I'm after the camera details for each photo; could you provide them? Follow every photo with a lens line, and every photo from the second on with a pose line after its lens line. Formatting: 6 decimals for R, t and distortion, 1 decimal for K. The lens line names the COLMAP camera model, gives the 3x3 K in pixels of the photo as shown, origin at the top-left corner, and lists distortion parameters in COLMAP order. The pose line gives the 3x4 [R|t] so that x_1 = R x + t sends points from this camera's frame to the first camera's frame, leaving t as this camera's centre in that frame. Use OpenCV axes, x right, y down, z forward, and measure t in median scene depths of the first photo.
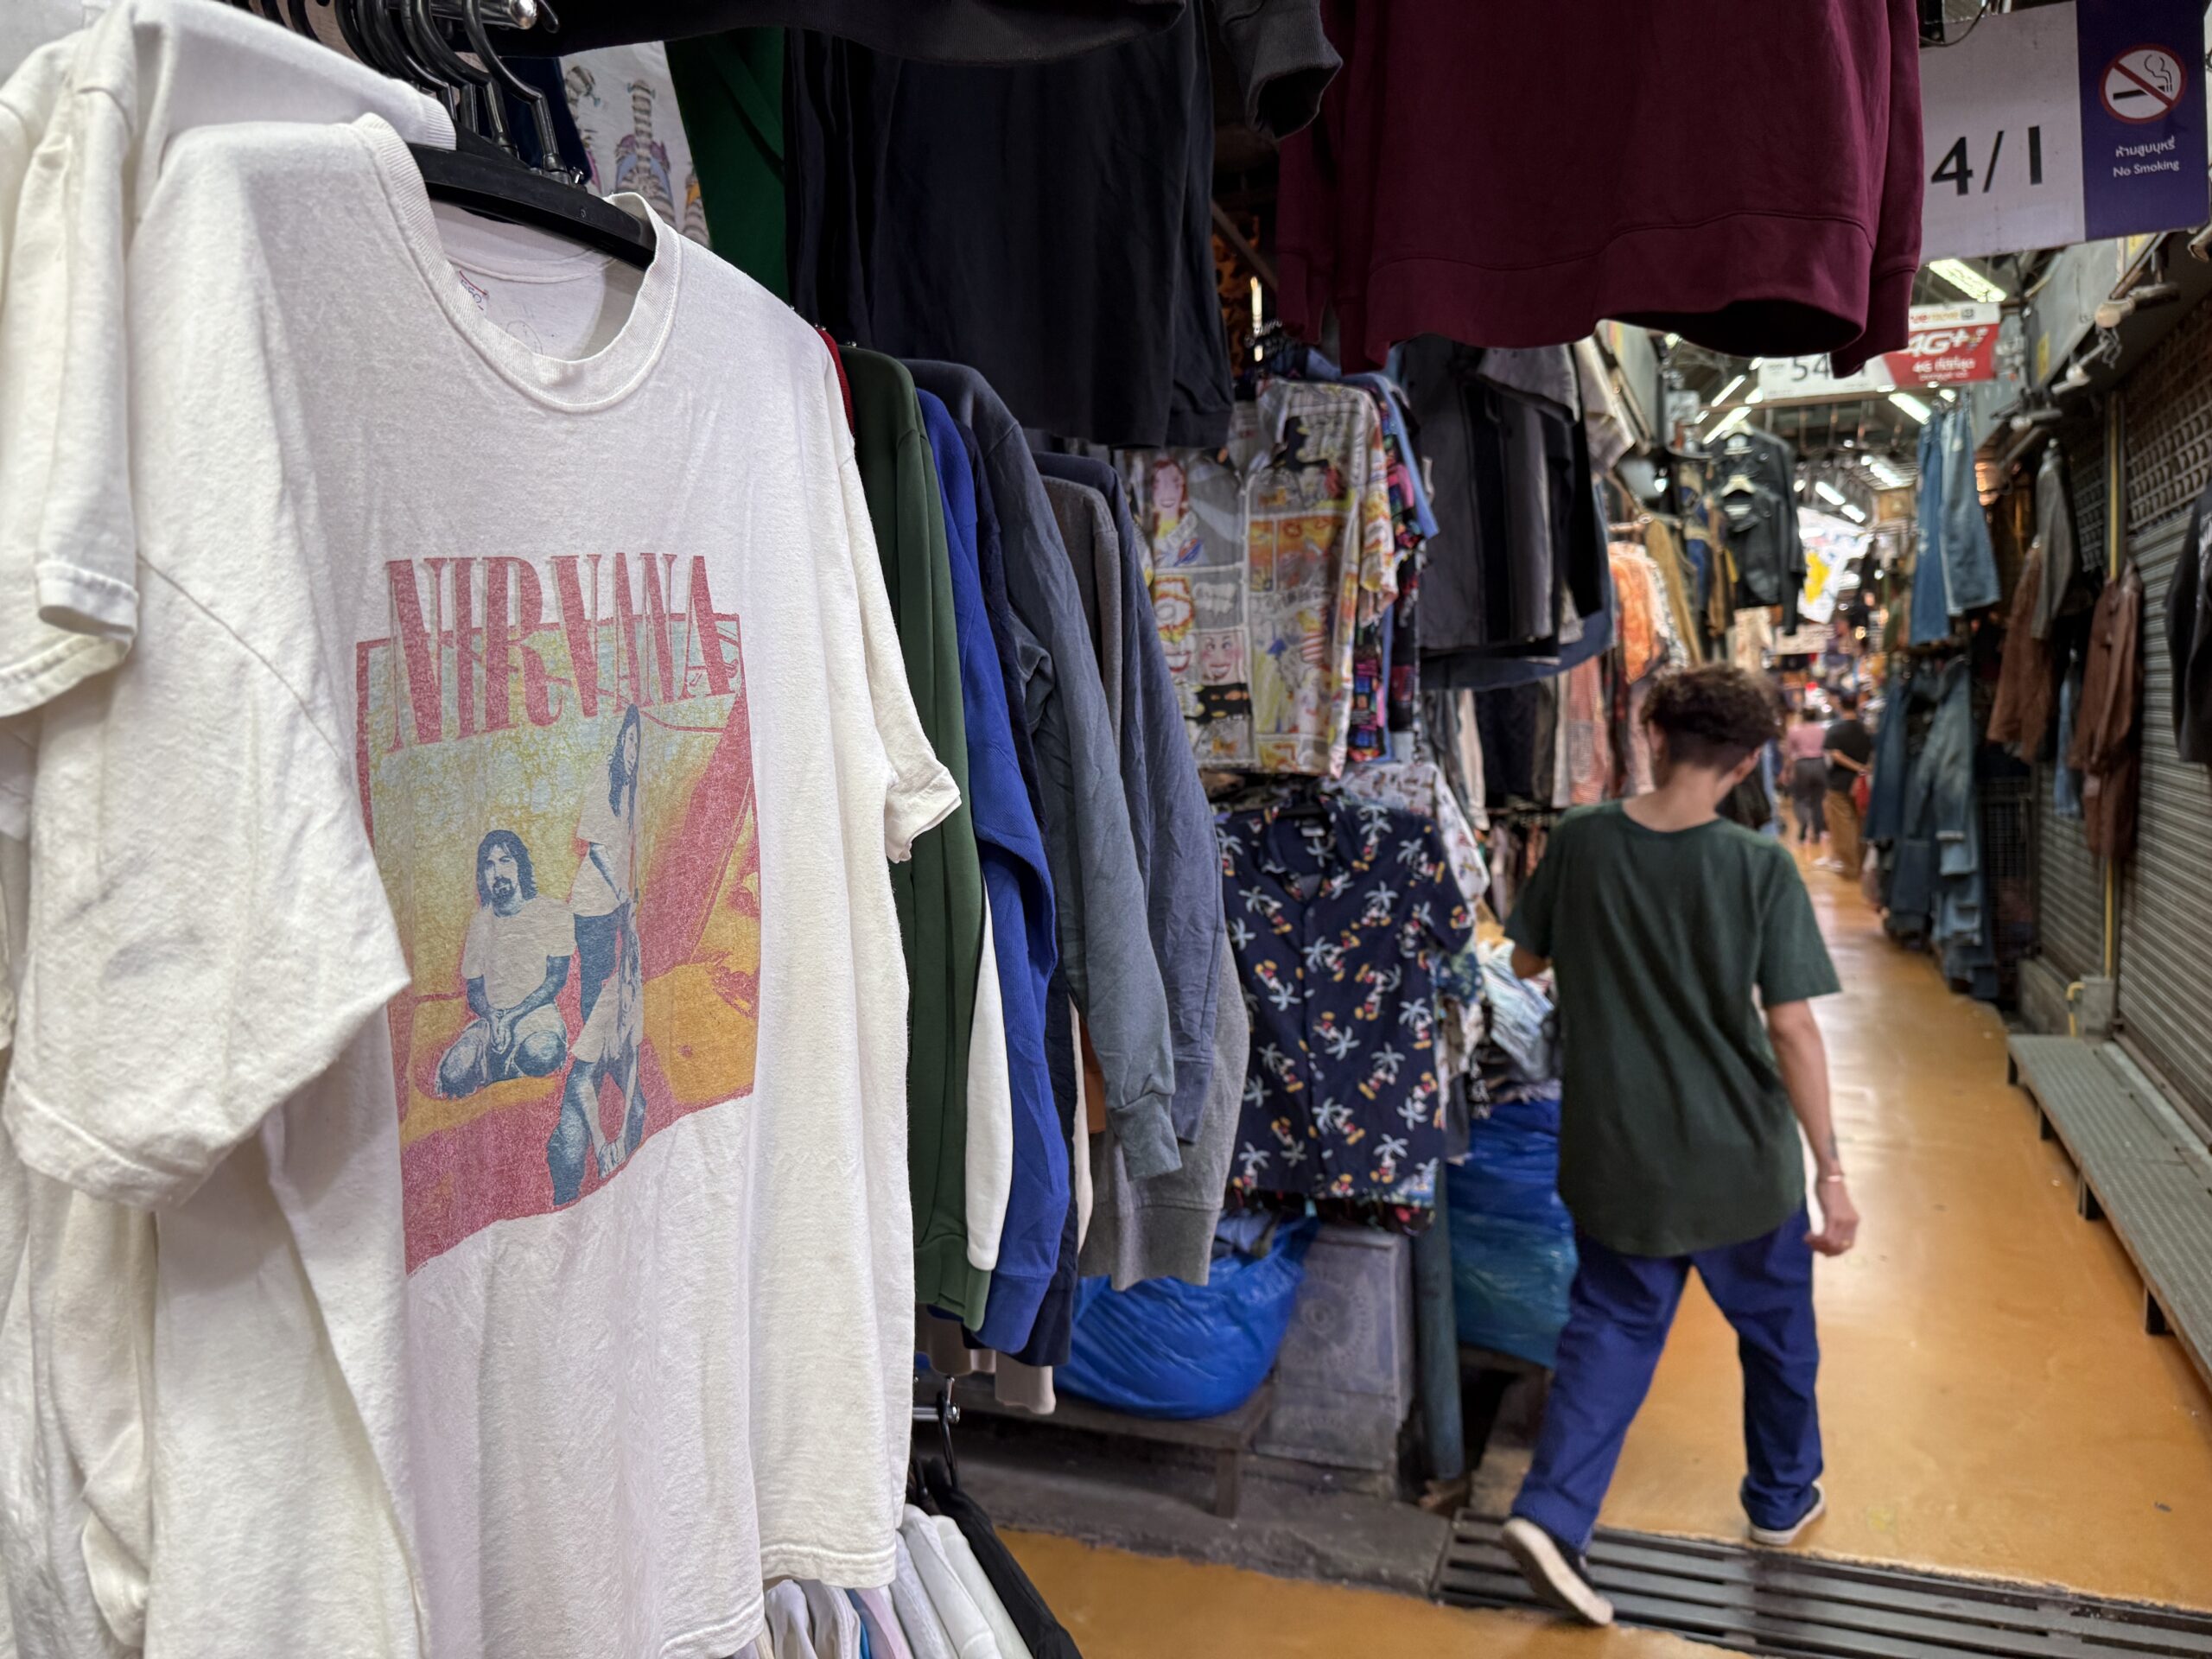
lens RADIAL K [[1573.4, 0, 1103.1], [0, 1573.4, 827.7], [0, 0, 1]] dist [-0.003836, -0.015048]
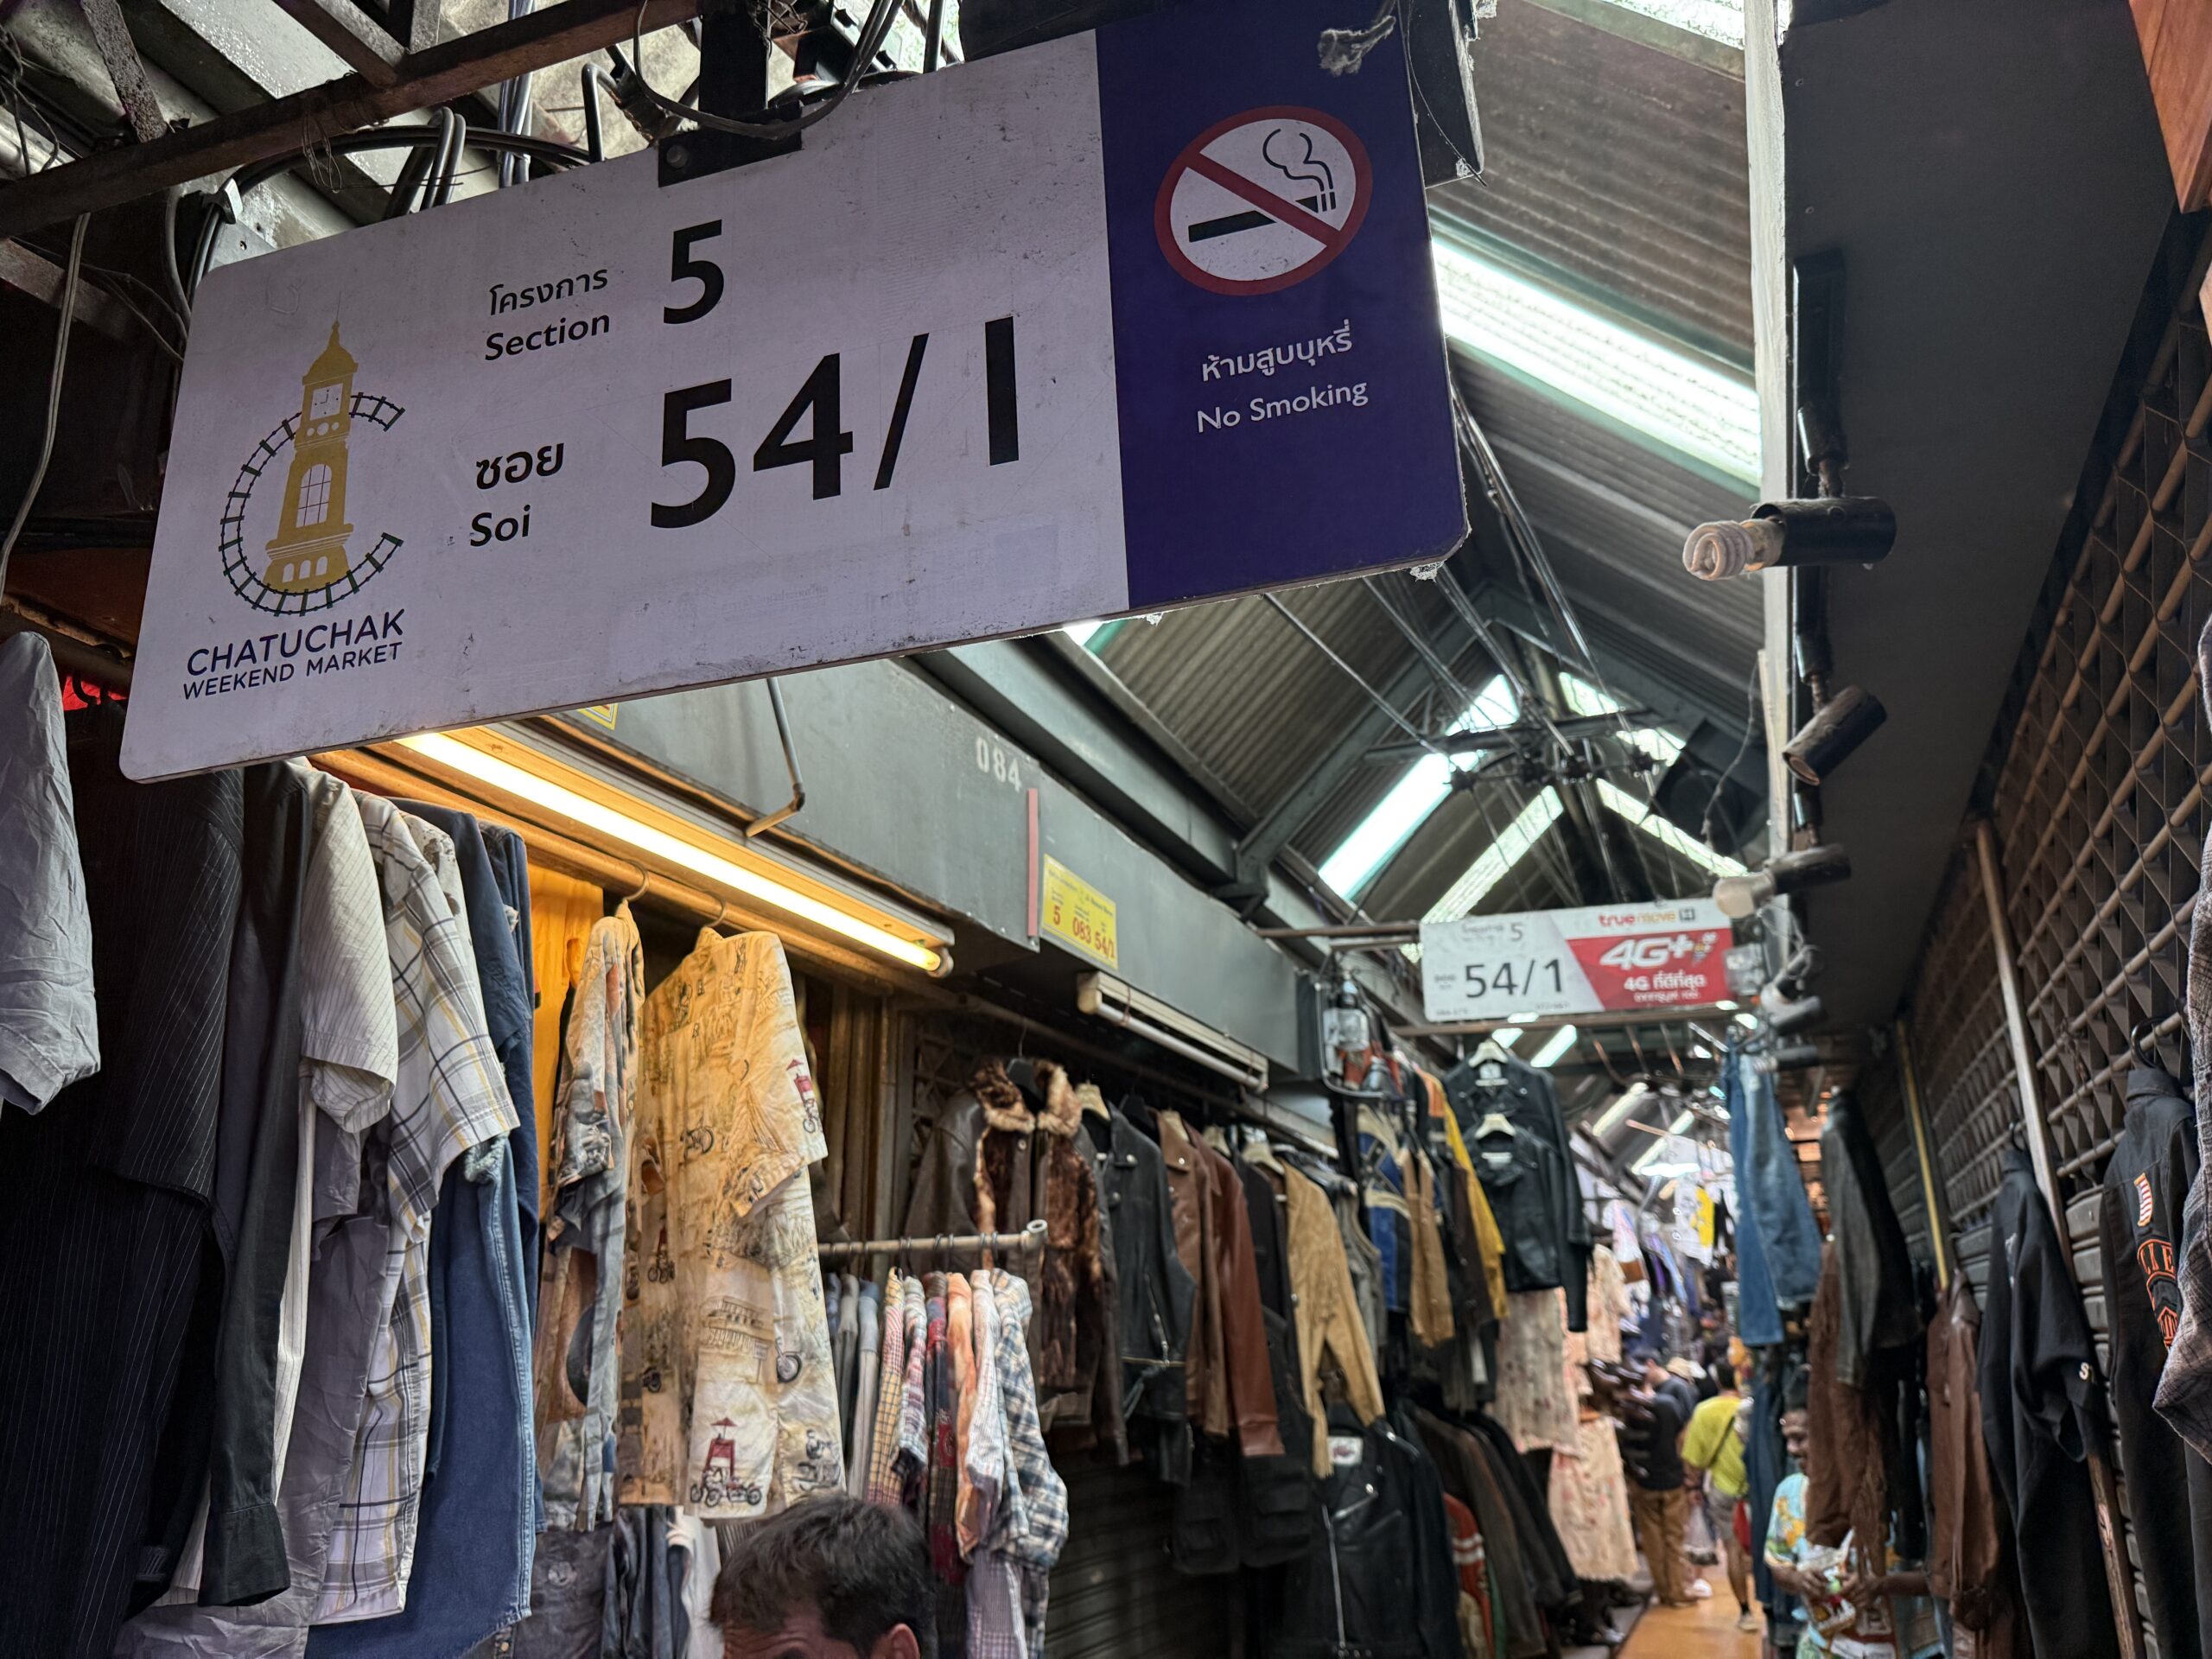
lens RADIAL K [[1573.4, 0, 1111.4], [0, 1573.4, 825.1], [0, 0, 1]] dist [-0.003836, -0.015048]
pose [[0.999403, 0.030071, 0.017014, 0.267169], [-0.021775, 0.930526, -0.365577, -0.091979], [-0.026826, 0.364989, 0.930625, 0.306589]]
